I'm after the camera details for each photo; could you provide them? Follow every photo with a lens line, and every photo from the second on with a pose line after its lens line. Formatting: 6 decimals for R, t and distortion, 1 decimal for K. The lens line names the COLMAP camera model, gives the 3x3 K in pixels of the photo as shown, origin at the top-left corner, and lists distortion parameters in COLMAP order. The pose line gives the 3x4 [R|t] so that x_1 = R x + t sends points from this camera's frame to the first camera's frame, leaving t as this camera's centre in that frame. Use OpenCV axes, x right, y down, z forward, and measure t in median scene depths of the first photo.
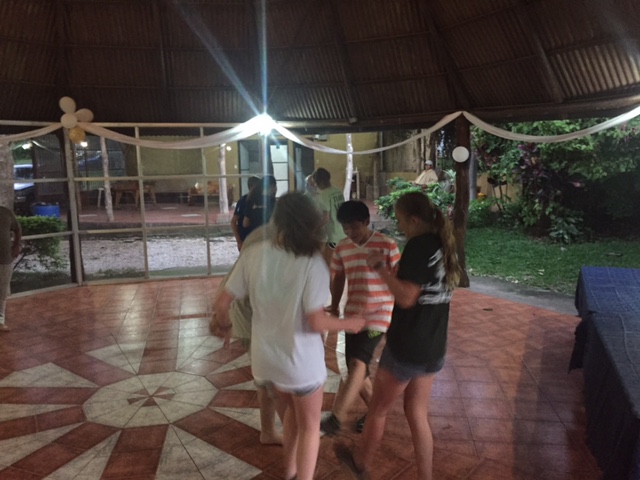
lens RADIAL K [[542.9, 0, 321.1], [0, 542.9, 237.2], [0, 0, 1]] dist [0.086390, -0.113873]
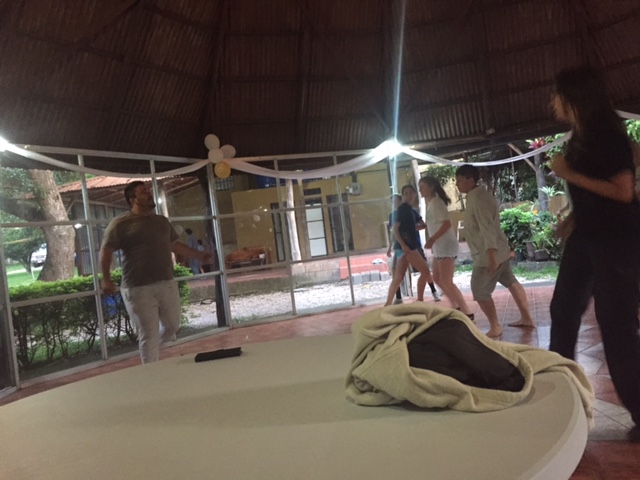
lens RADIAL K [[542.9, 0, 325.7], [0, 542.9, 239.4], [0, 0, 1]] dist [0.086390, -0.113873]
pose [[0.988744, -0.104763, 0.106819, -0.376773], [0.119645, 0.982310, -0.144057, 0.094352], [-0.089838, 0.155216, 0.983787, 0.050597]]
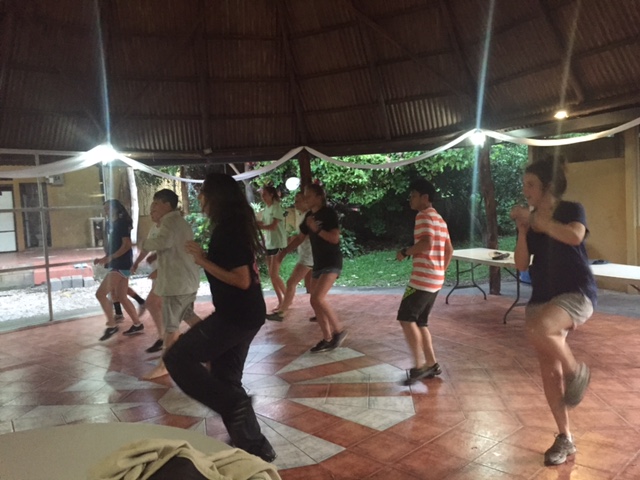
lens RADIAL K [[542.9, 0, 322.1], [0, 542.9, 238.1], [0, 0, 1]] dist [0.086390, -0.113873]
pose [[0.813727, -0.059866, 0.578156, -0.388593], [0.119881, 0.990582, -0.066157, 0.051314], [-0.568750, 0.123144, 0.813240, 0.022361]]
